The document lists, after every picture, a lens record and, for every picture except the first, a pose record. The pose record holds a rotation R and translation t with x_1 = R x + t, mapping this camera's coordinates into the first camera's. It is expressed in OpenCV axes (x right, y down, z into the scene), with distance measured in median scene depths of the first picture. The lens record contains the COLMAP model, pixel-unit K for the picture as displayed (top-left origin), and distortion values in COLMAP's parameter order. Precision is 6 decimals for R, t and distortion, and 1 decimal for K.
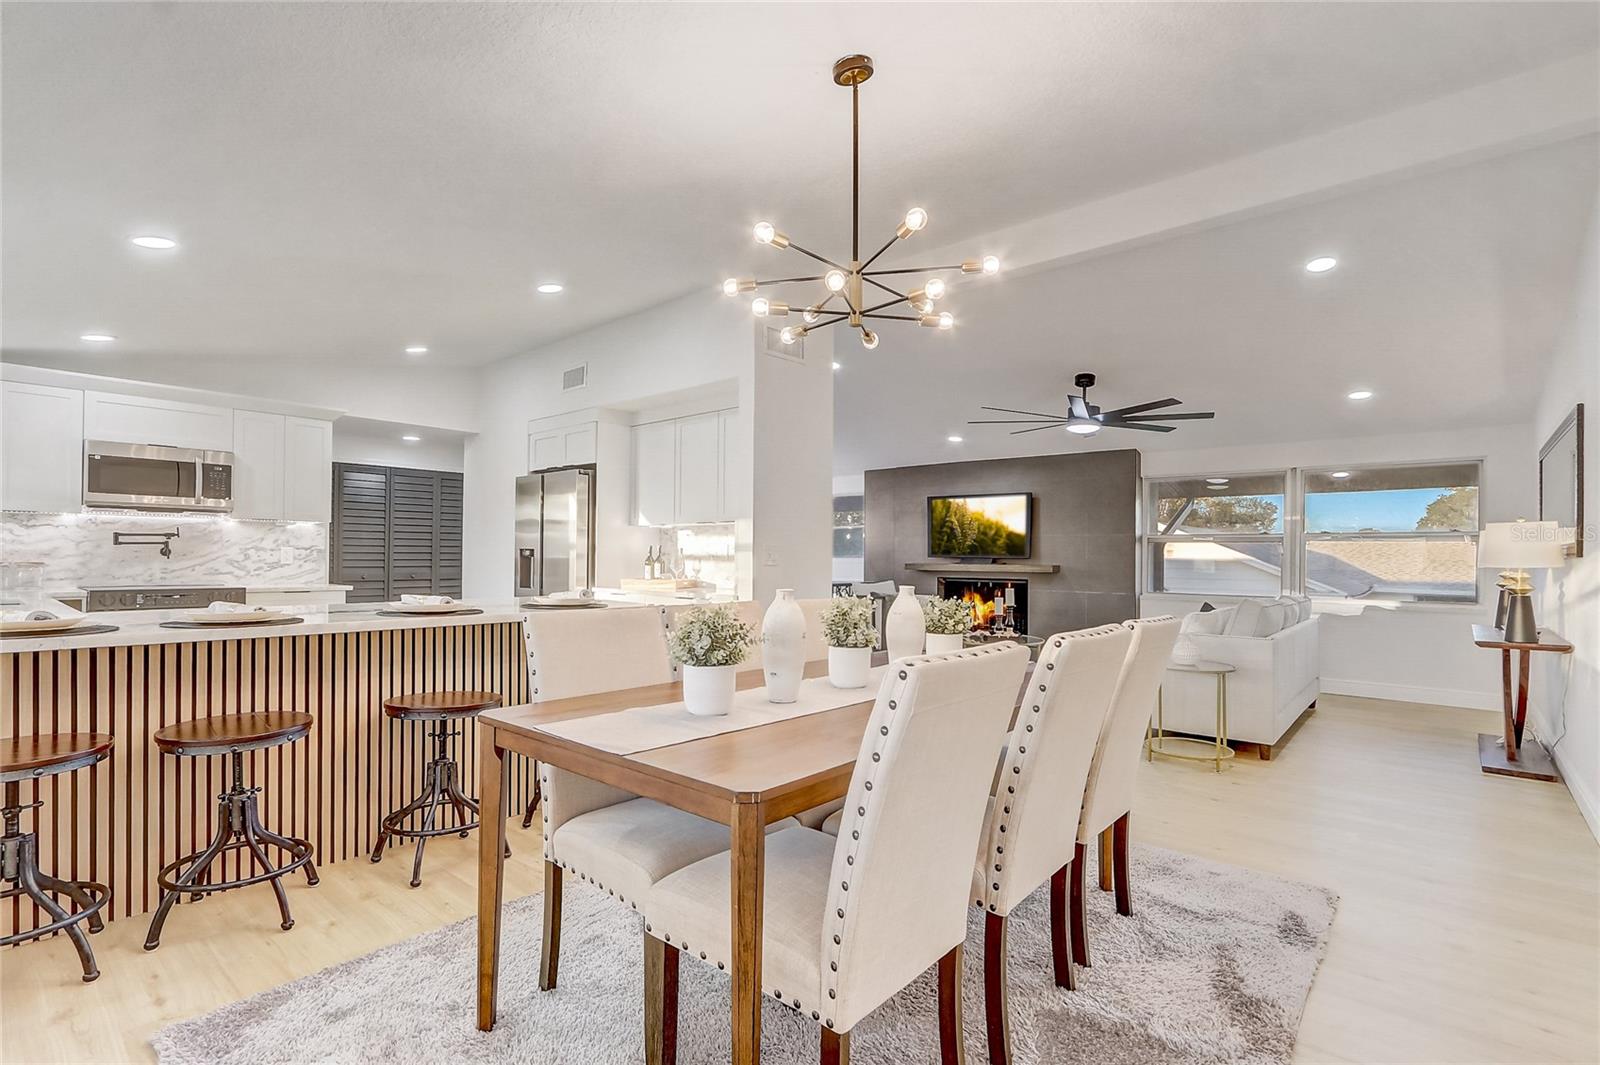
lens RADIAL K [[759.6, 0, 791.8], [0, 759.6, 555.9], [0, 0, 1]] dist [-0.002695, 0.000175]
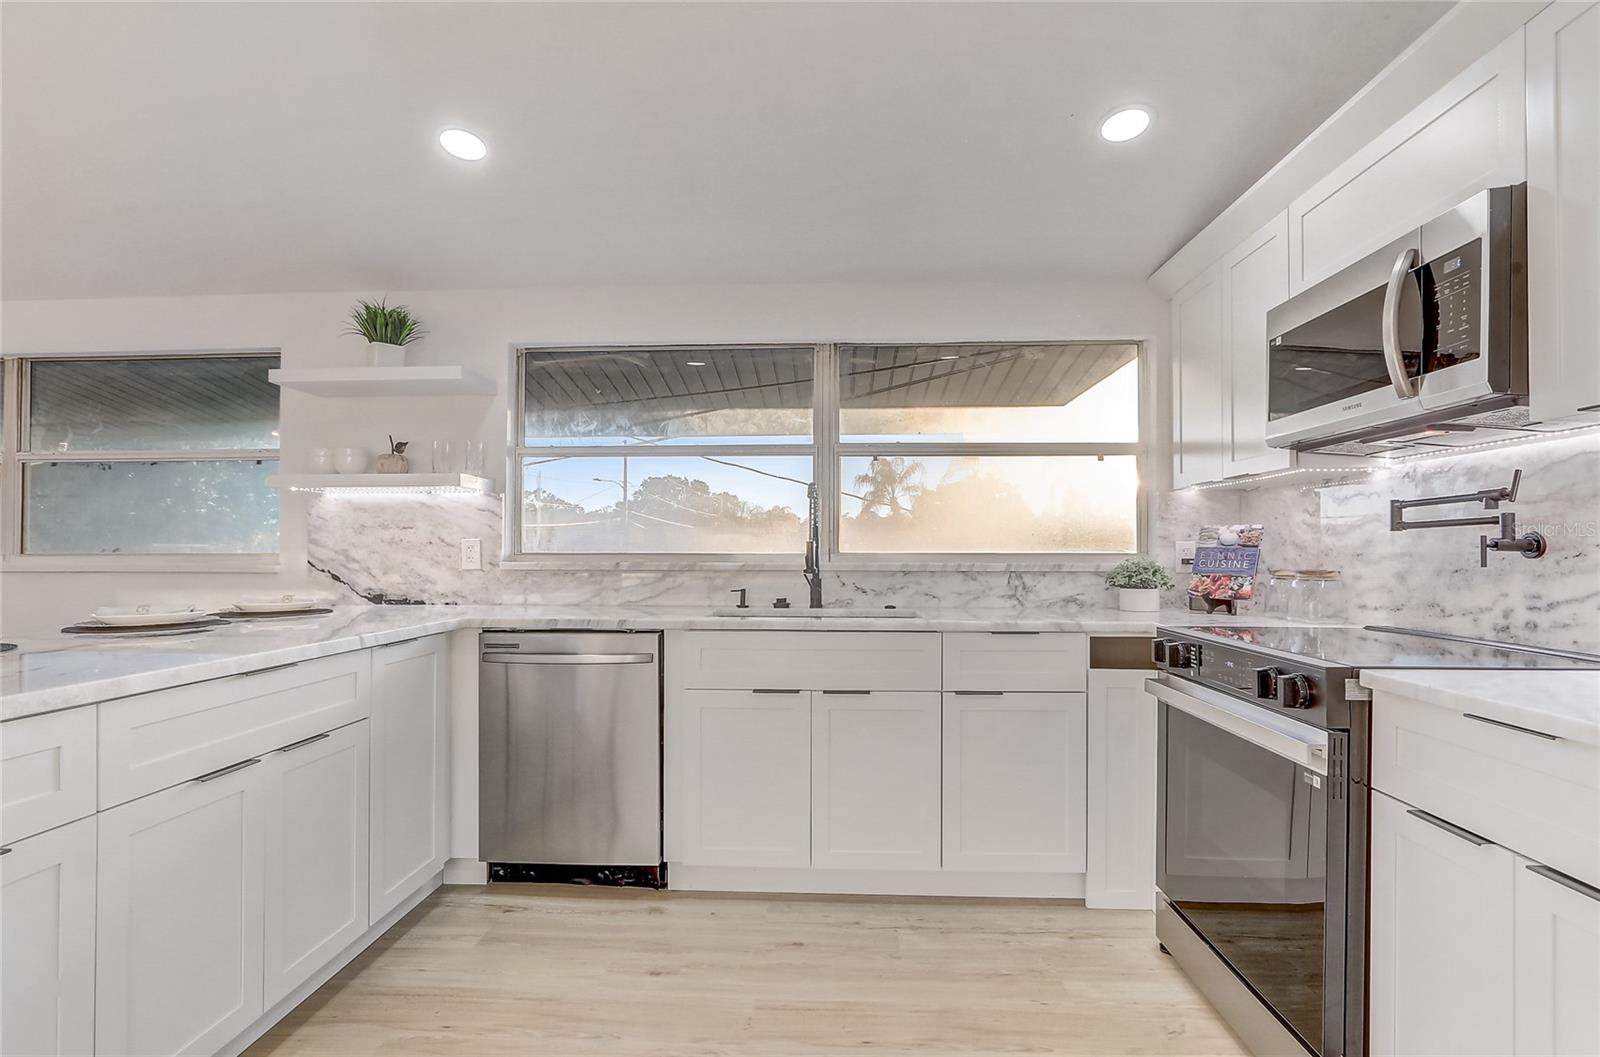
lens RADIAL K [[761.3, 0, 805.1], [0, 761.3, 536.9], [0, 0, 1]] dist [-0.017652, 0.000049]
pose [[-0.776057, -0.019119, -0.630373, -0.341143], [-0.004390, 0.999680, -0.024915, 0.000197], [0.630648, -0.016568, -0.775892, 0.972311]]
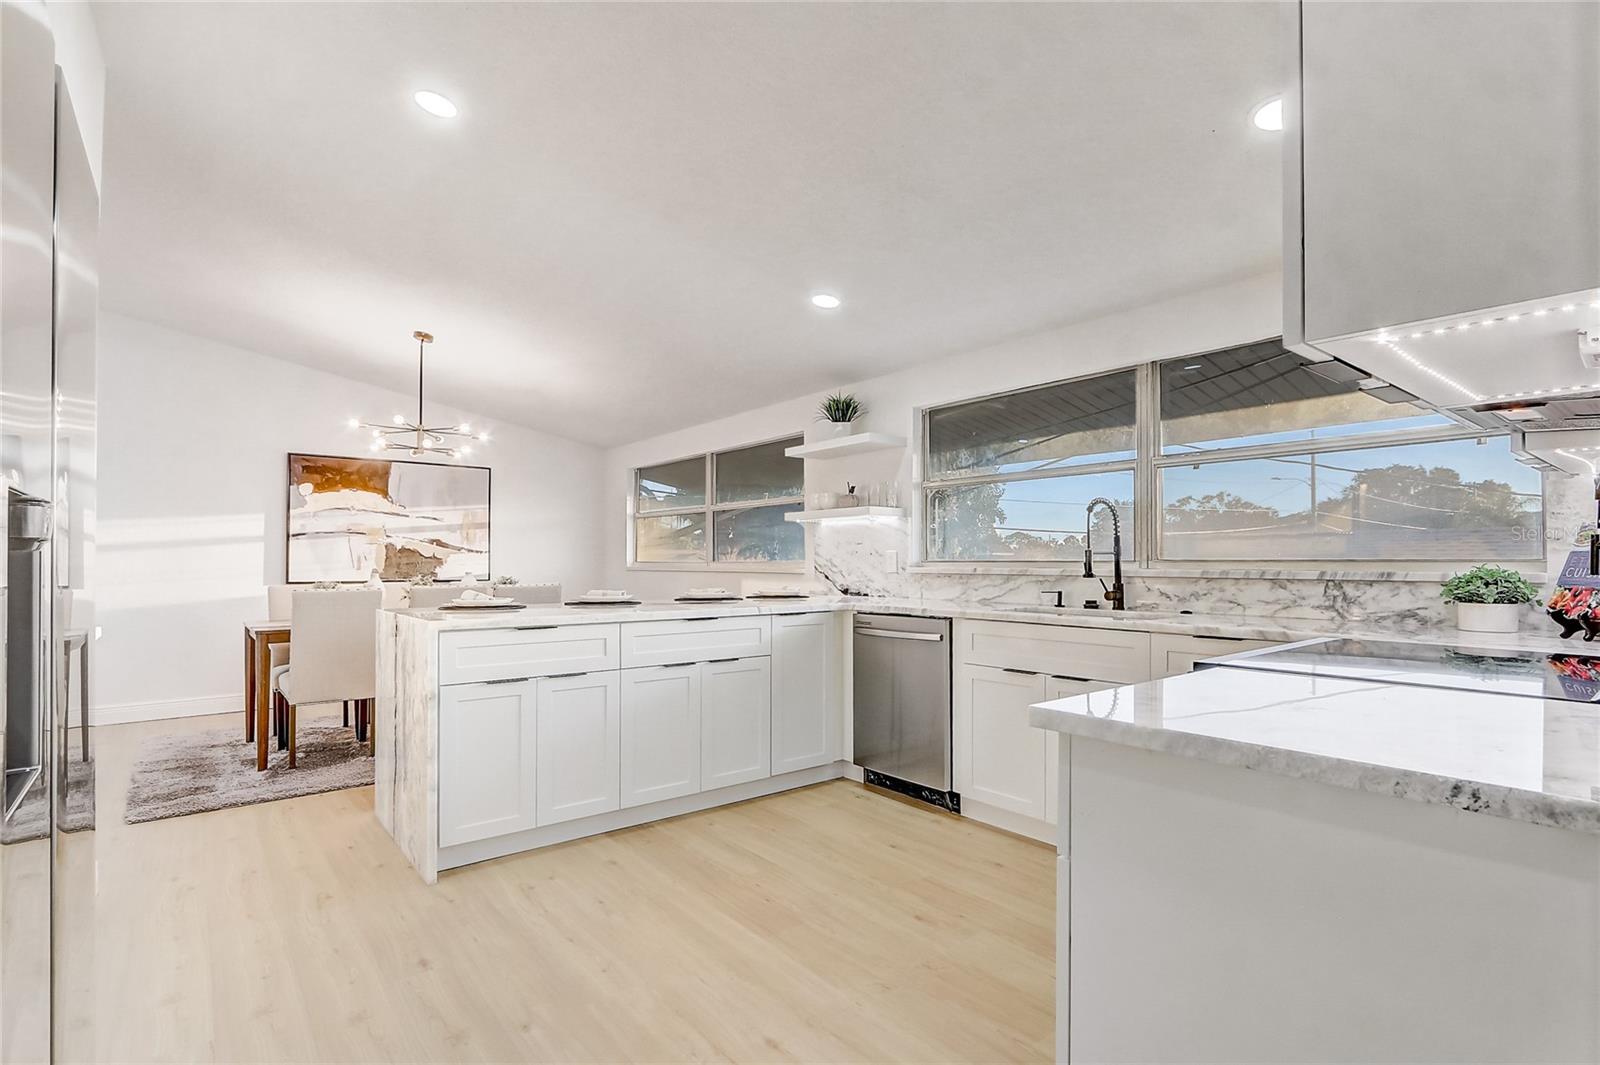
lens RADIAL K [[771.6, 0, 792.2], [0, 771.6, 543.0], [0, 0, 1]] dist [-0.013146, 0.000134]
pose [[-0.984398, -0.001499, 0.175947, -0.541079], [-0.005865, 0.999688, -0.024296, 0.000878], [-0.175856, -0.024948, -0.984100, 1.191051]]
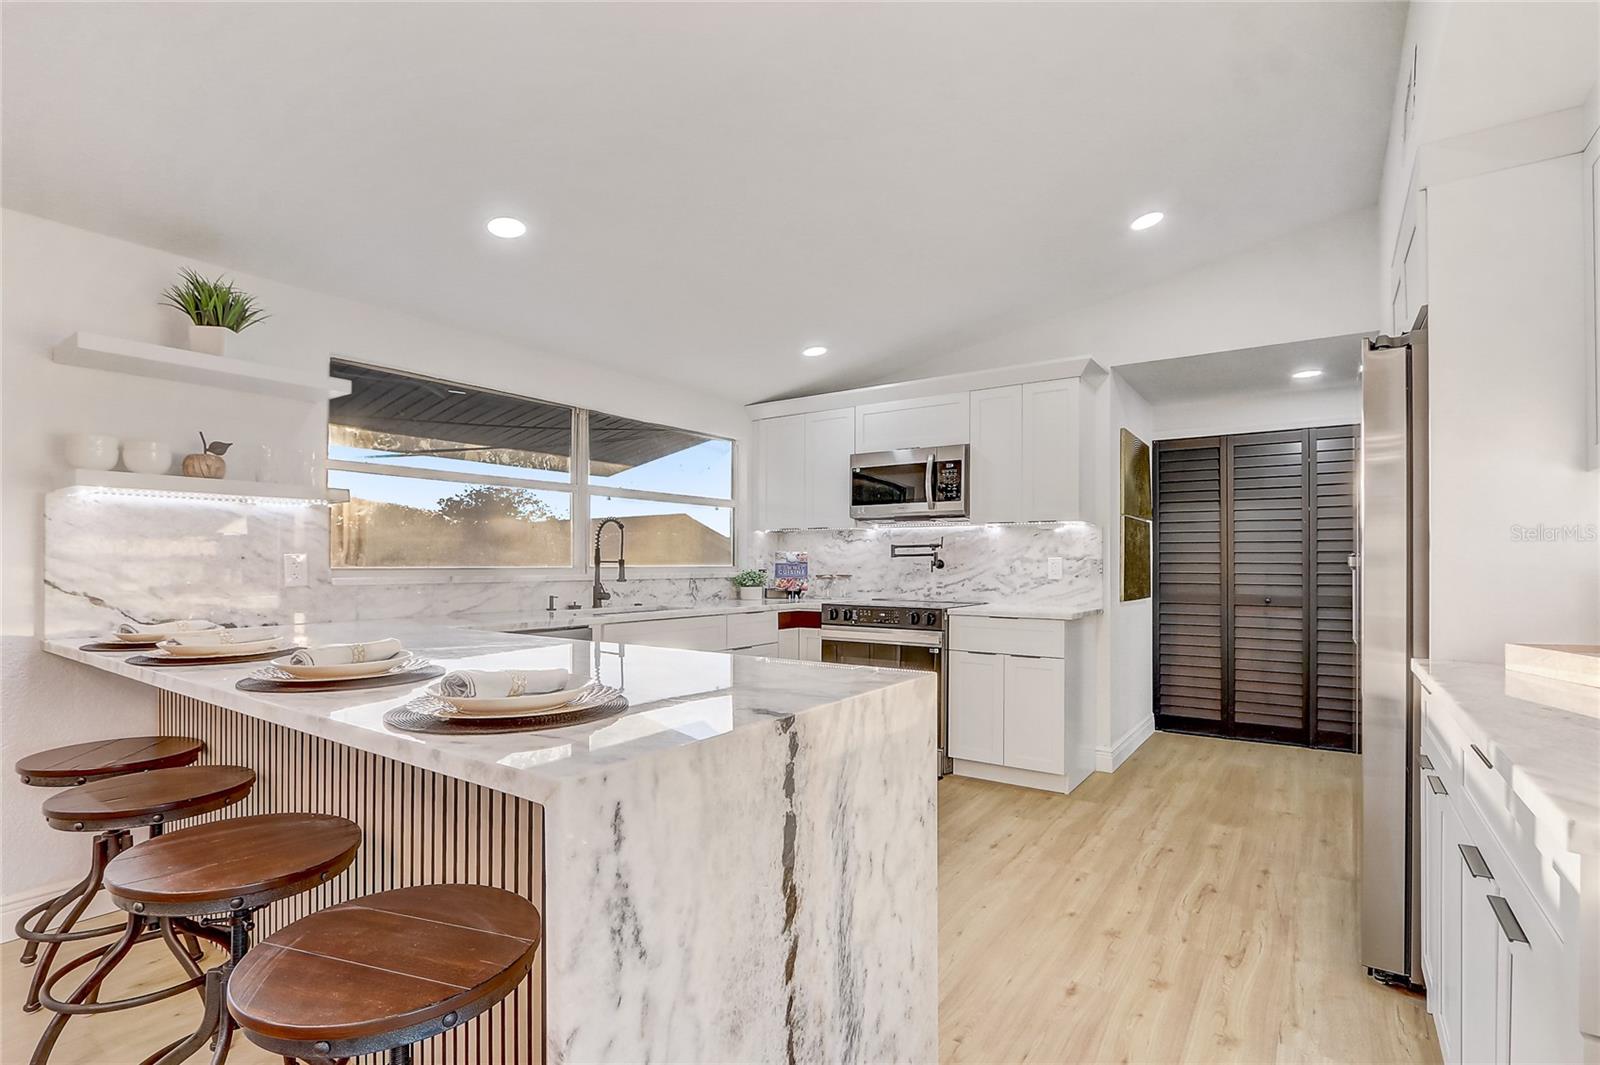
lens RADIAL K [[752.4, 0, 800.9], [0, 752.4, 550.3], [0, 0, 1]] dist [-0.011408, 0.000056]
pose [[0.113524, -0.022559, -0.993279, 0.052320], [0.000659, 0.999744, -0.022631, -0.001675], [0.993535, 0.001915, 0.113510, 0.673975]]
